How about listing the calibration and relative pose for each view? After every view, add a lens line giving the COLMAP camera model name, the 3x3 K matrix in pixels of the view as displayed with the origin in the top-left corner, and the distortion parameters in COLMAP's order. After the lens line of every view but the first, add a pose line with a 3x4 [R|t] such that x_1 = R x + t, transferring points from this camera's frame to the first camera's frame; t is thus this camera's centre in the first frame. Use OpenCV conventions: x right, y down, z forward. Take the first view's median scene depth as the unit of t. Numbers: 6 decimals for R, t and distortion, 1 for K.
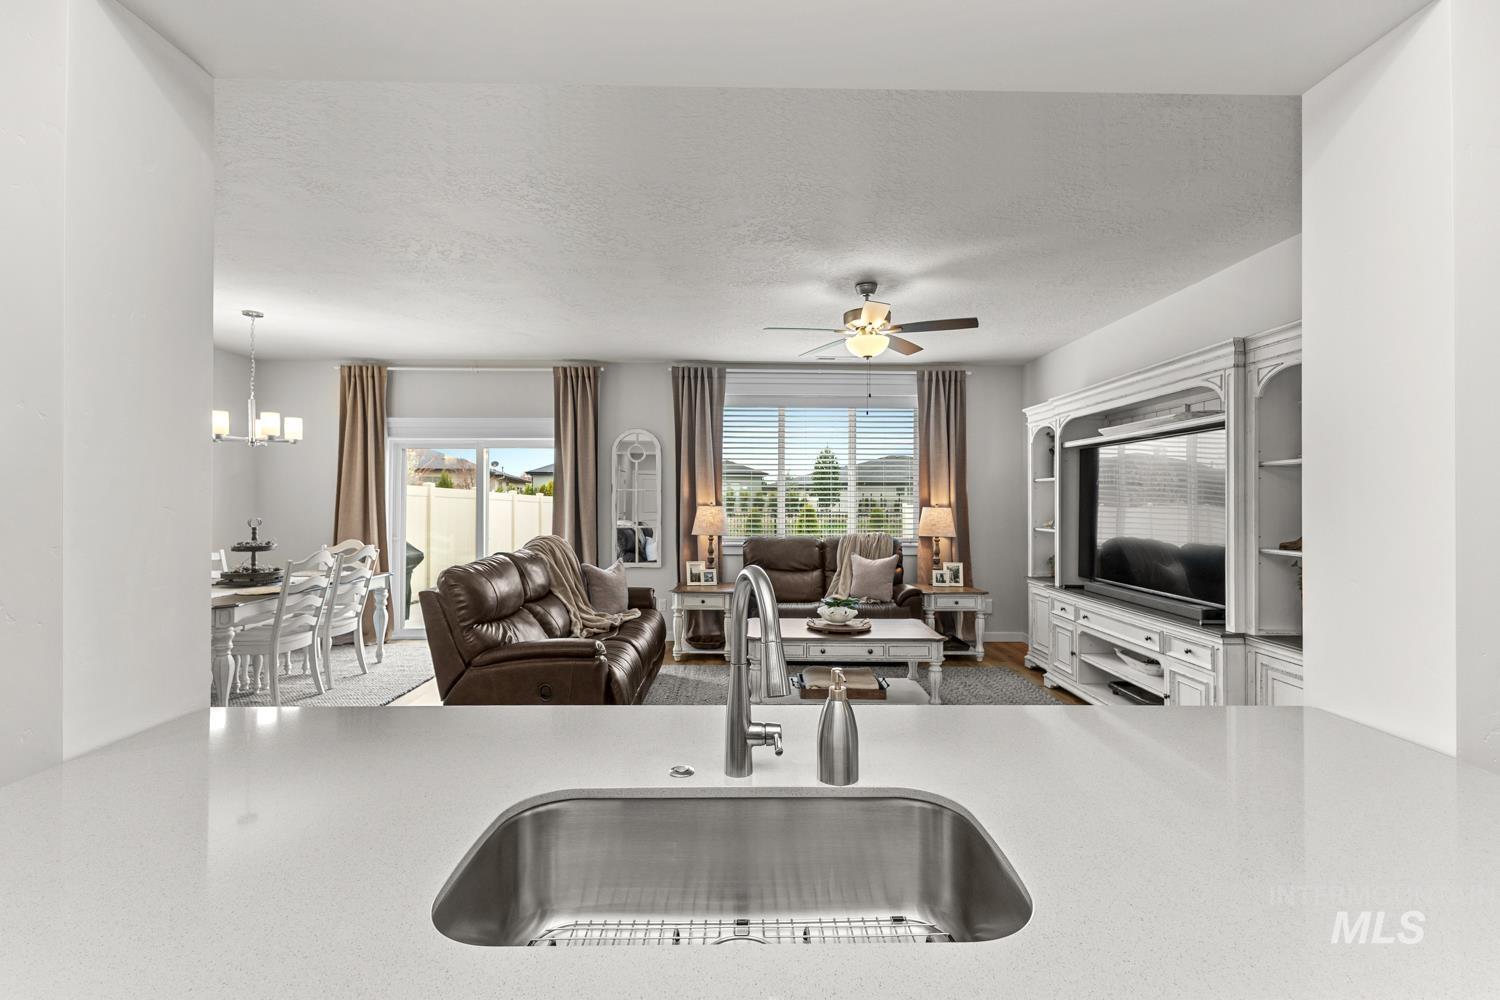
lens RADIAL K [[651.8, 0, 750.0], [0, 651.8, 500.0], [0, 0, 1]] dist [0.016661, 0.000158]
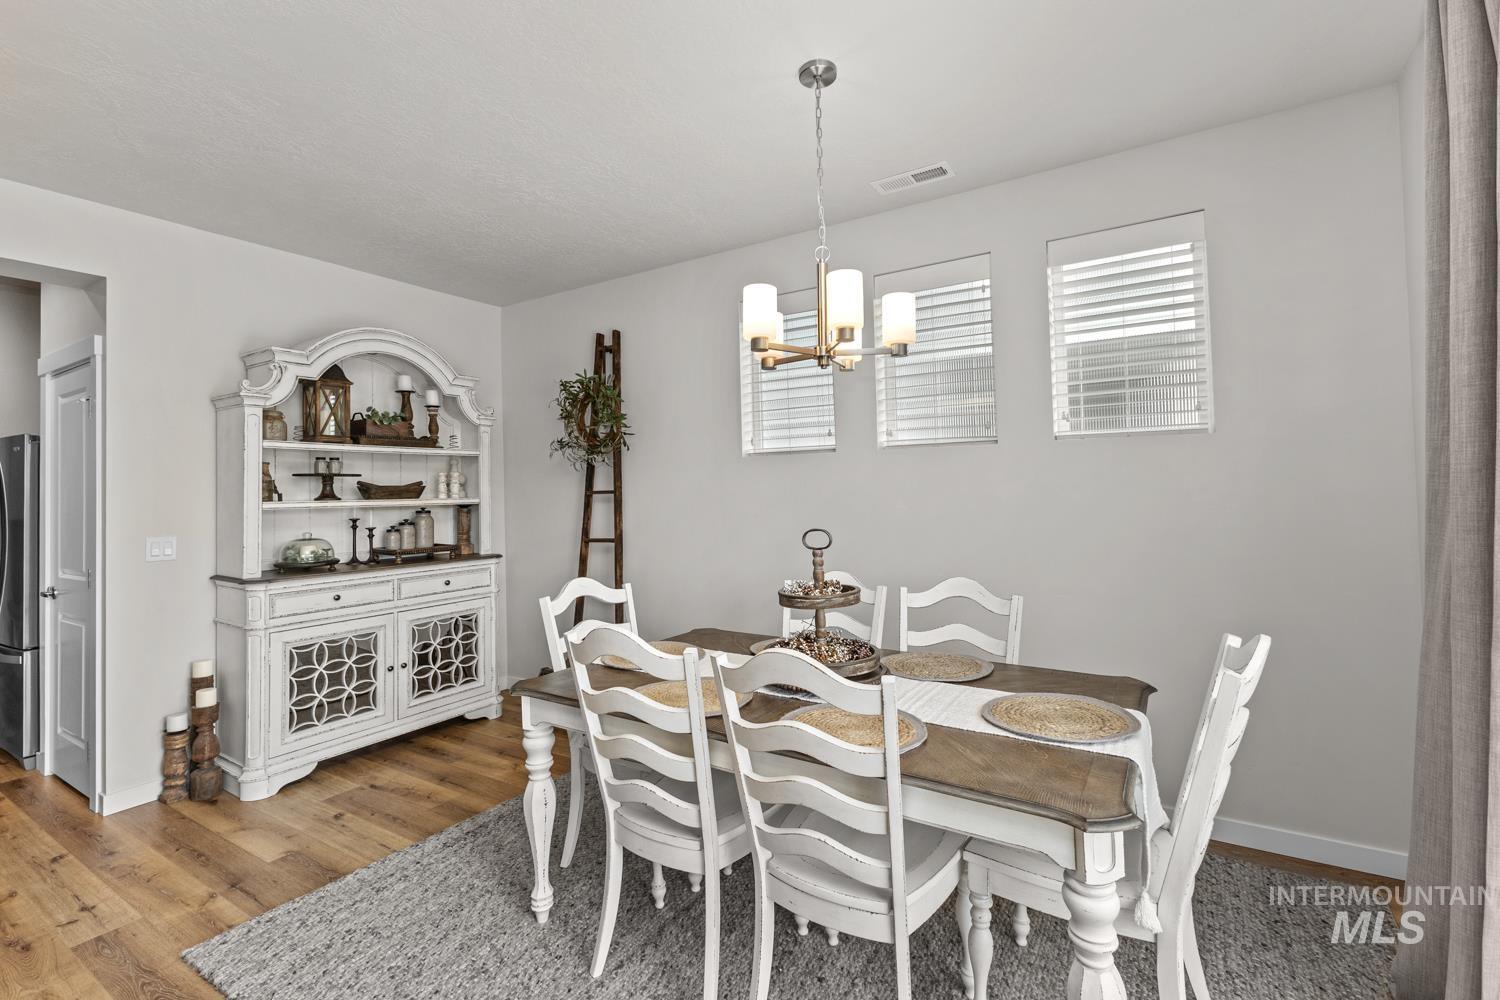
lens RADIAL K [[672.0, 0, 750.8], [0, 672.0, 483.8], [0, 0, 1]] dist [0.020219, 0.000092]
pose [[-0.542610, -0.000356, -0.839985, -0.349110], [0.019455, 0.999726, -0.012991, -0.000506], [0.839759, -0.023391, -0.542455, 1.179986]]
